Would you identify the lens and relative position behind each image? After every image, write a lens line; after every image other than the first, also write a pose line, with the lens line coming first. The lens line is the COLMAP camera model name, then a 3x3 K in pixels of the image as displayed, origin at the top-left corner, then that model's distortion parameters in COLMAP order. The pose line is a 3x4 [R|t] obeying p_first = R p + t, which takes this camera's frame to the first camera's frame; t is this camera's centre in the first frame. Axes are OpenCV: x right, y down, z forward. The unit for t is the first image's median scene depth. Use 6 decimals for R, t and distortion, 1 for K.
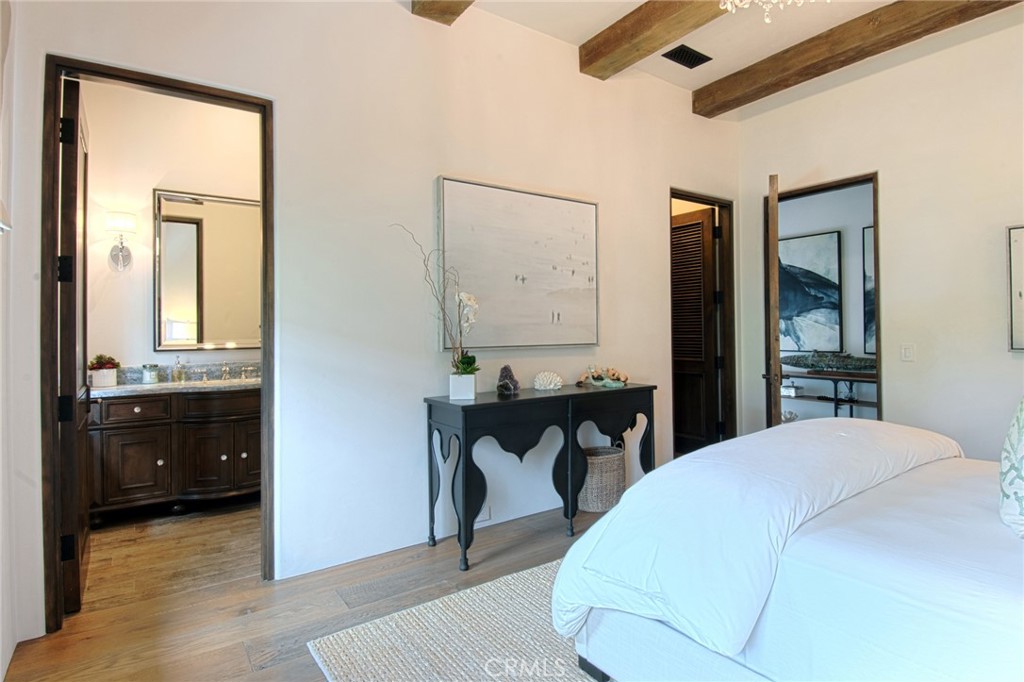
lens RADIAL K [[556.2, 0, 514.7], [0, 556.2, 337.7], [0, 0, 1]] dist [-0.002641, -0.003980]
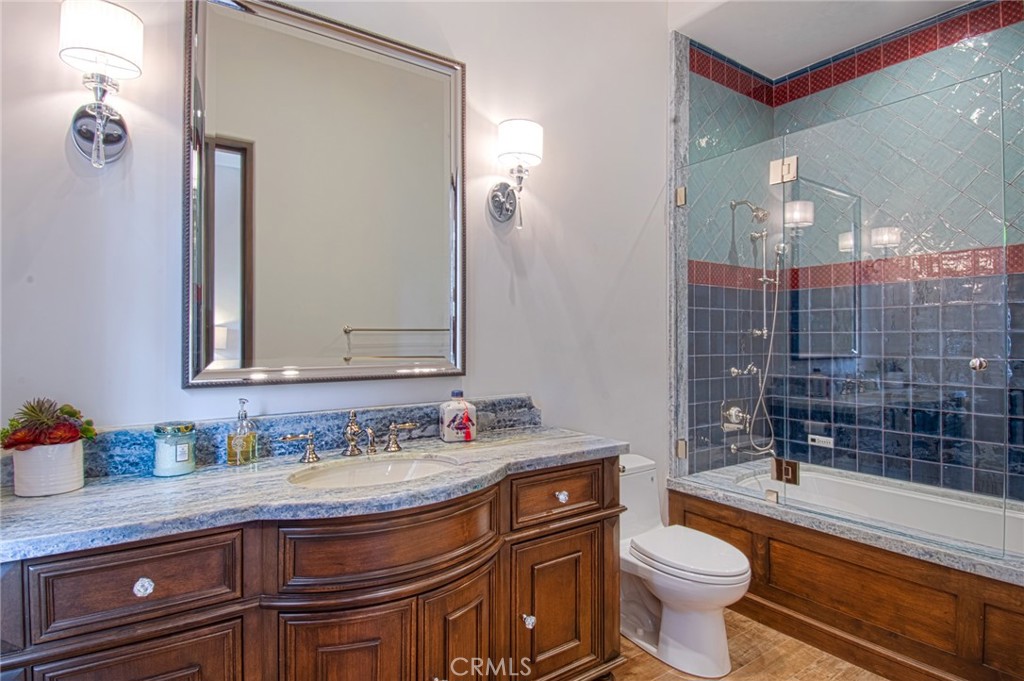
lens RADIAL K [[556.2, 0, 515.5], [0, 556.2, 338.4], [0, 0, 1]] dist [-0.002641, -0.003980]
pose [[0.999833, 0.011000, 0.014604, -0.434314], [-0.011046, 0.999934, 0.003078, -0.013968], [-0.014569, -0.003239, 0.999889, 0.623569]]
